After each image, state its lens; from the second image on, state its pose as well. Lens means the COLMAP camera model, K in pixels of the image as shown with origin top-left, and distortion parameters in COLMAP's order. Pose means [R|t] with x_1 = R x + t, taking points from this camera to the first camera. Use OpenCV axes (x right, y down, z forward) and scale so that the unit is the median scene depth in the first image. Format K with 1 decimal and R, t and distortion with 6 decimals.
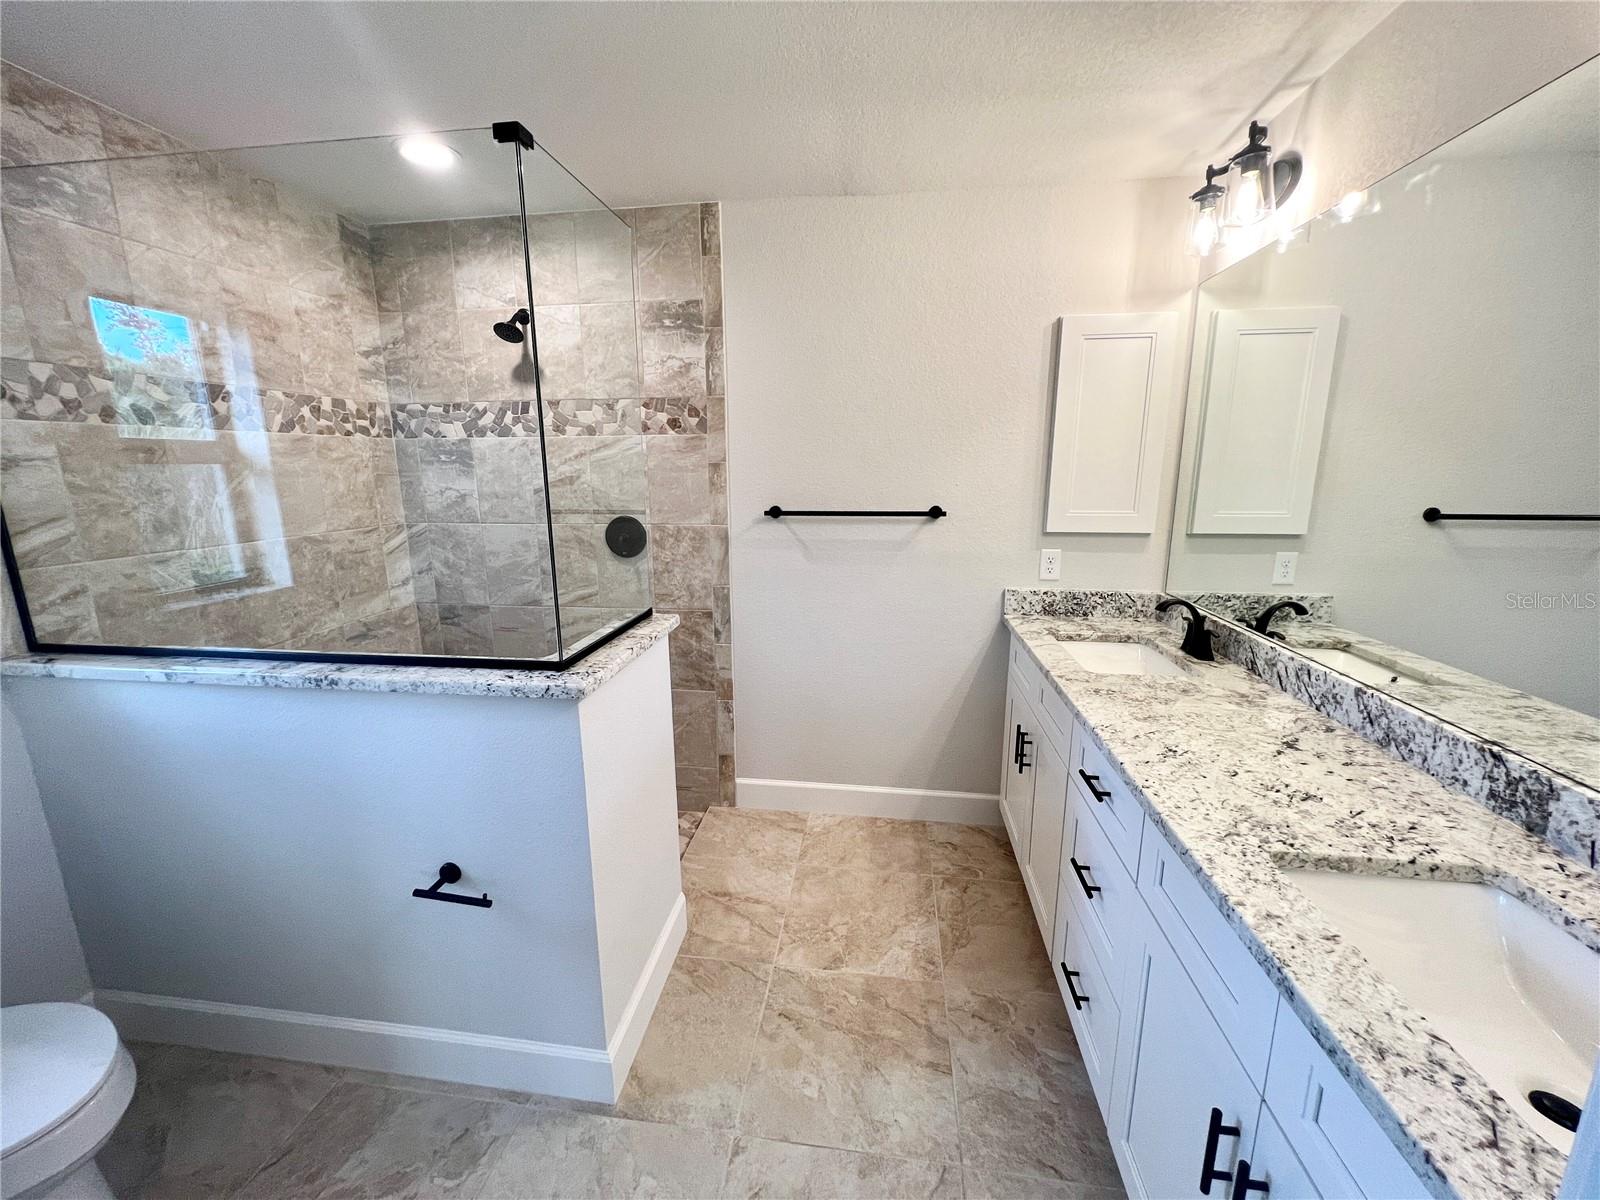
lens RADIAL K [[637.2, 0, 799.4], [0, 637.2, 598.2], [0, 0, 1]] dist [-0.001755, 0.000400]
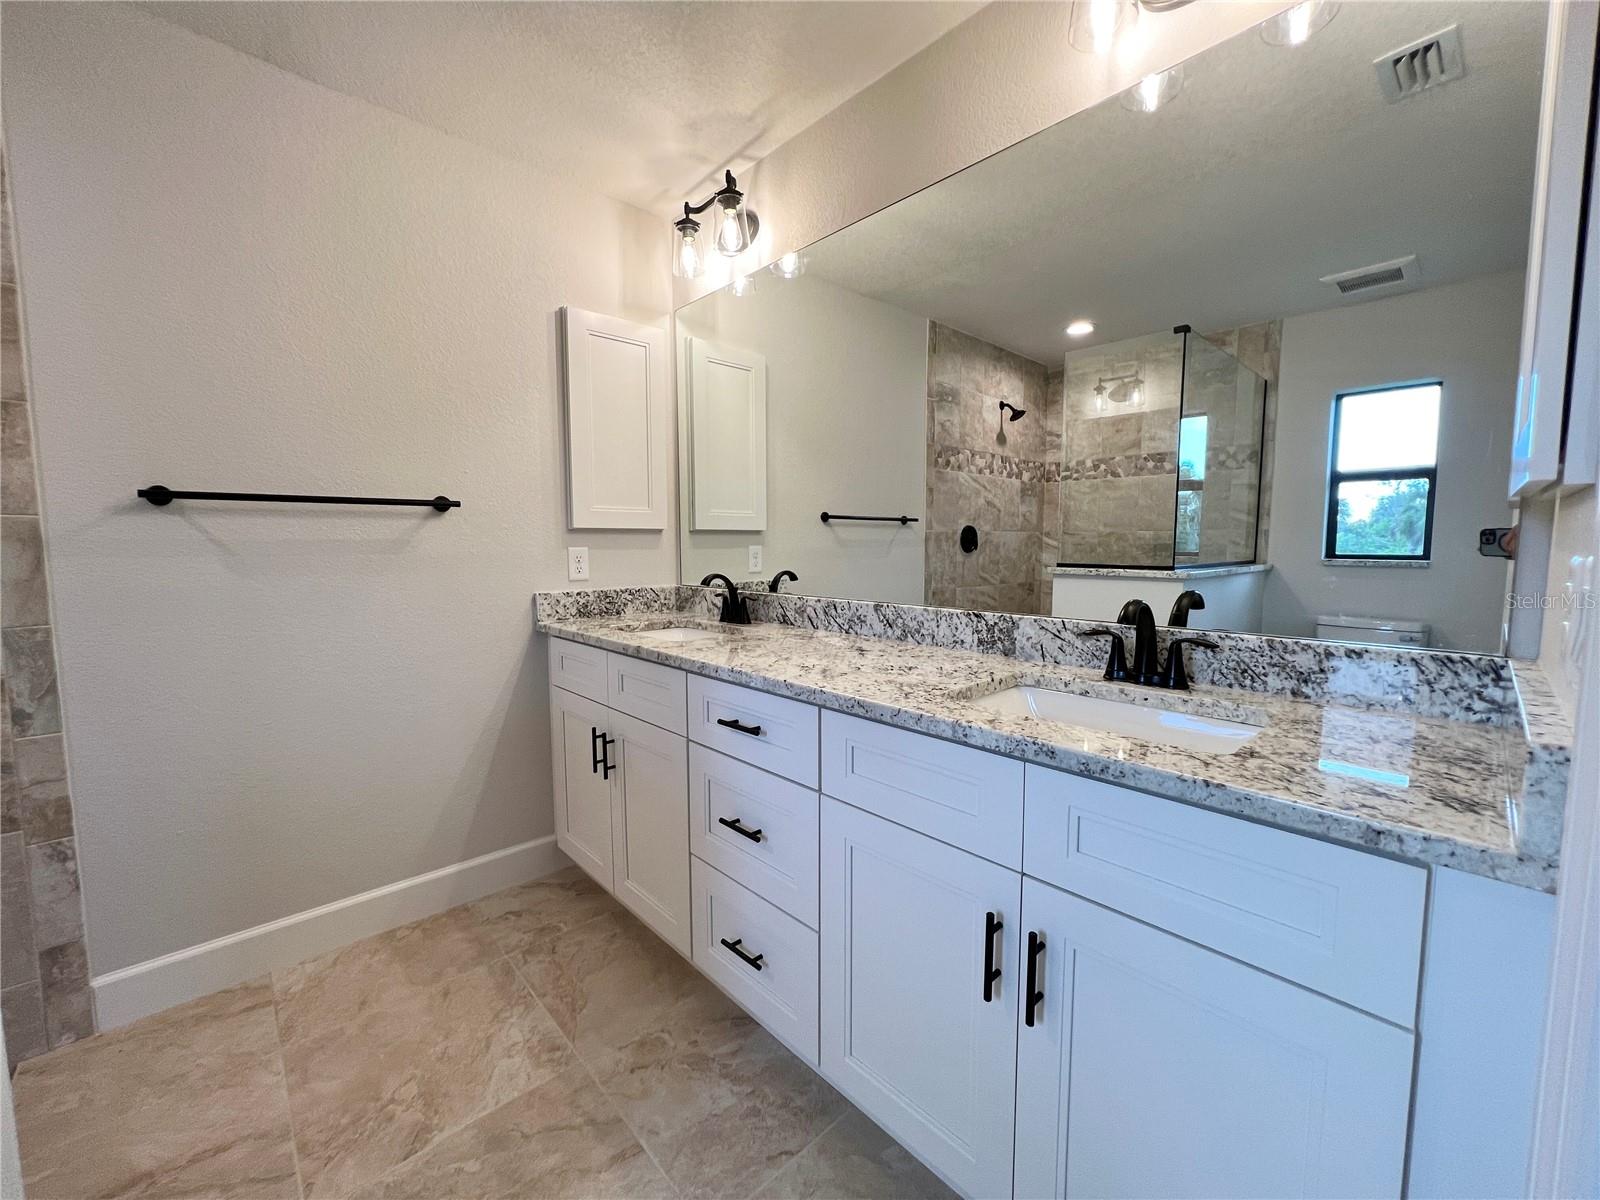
lens RADIAL K [[637.2, 0, 797.5], [0, 637.2, 596.8], [0, 0, 1]] dist [-0.001755, 0.000400]
pose [[0.634120, -0.065976, 0.770415, -0.128955], [0.158706, 0.986246, -0.046170, 0.089243], [-0.756772, 0.151546, 0.635869, 0.160132]]
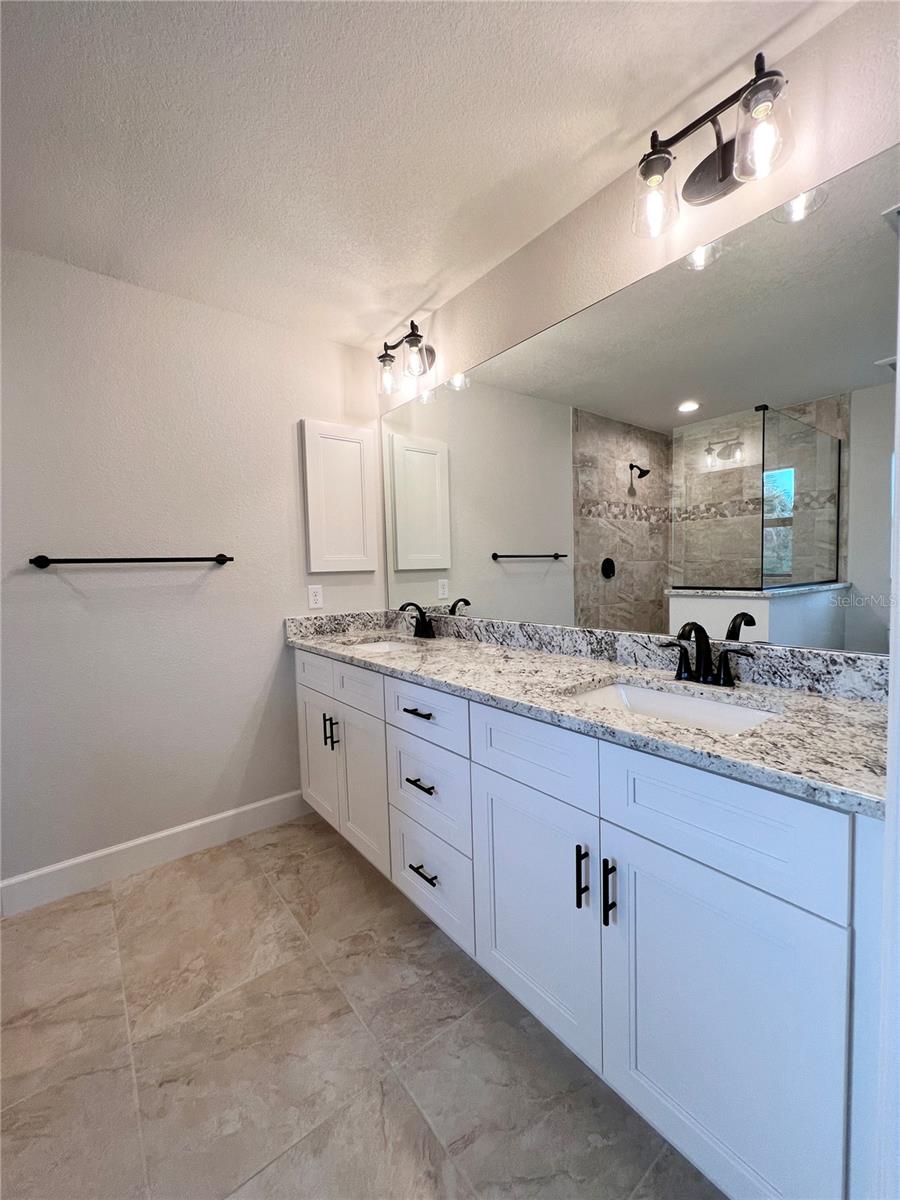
lens RADIAL K [[485.7, 0, 452.8], [0, 485.7, 597.4], [0, 0, 1]] dist [-0.000970, -0.000373]
pose [[0.694349, -0.059445, 0.717179, -0.135986], [0.173081, 0.981124, -0.086248, 0.084988], [-0.698514, 0.184016, 0.691532, 0.091605]]
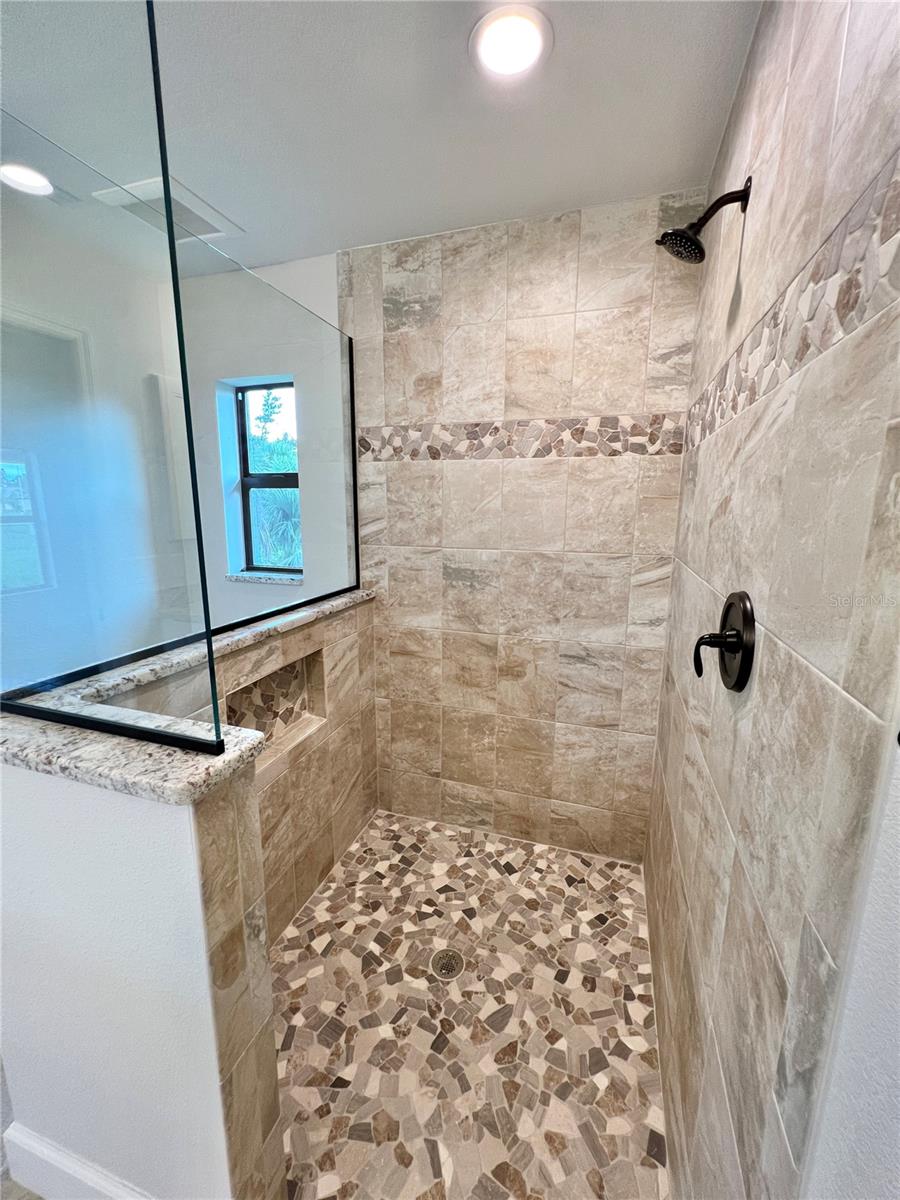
lens RADIAL K [[477.9, 0, 452.6], [0, 477.9, 597.8], [0, 0, 1]] dist [-0.001755, 0.000400]
pose [[-0.176620, 0.190522, -0.965664, 0.099318], [-0.208228, 0.951650, 0.225841, -0.283852], [0.962001, 0.240966, -0.128408, 1.569688]]
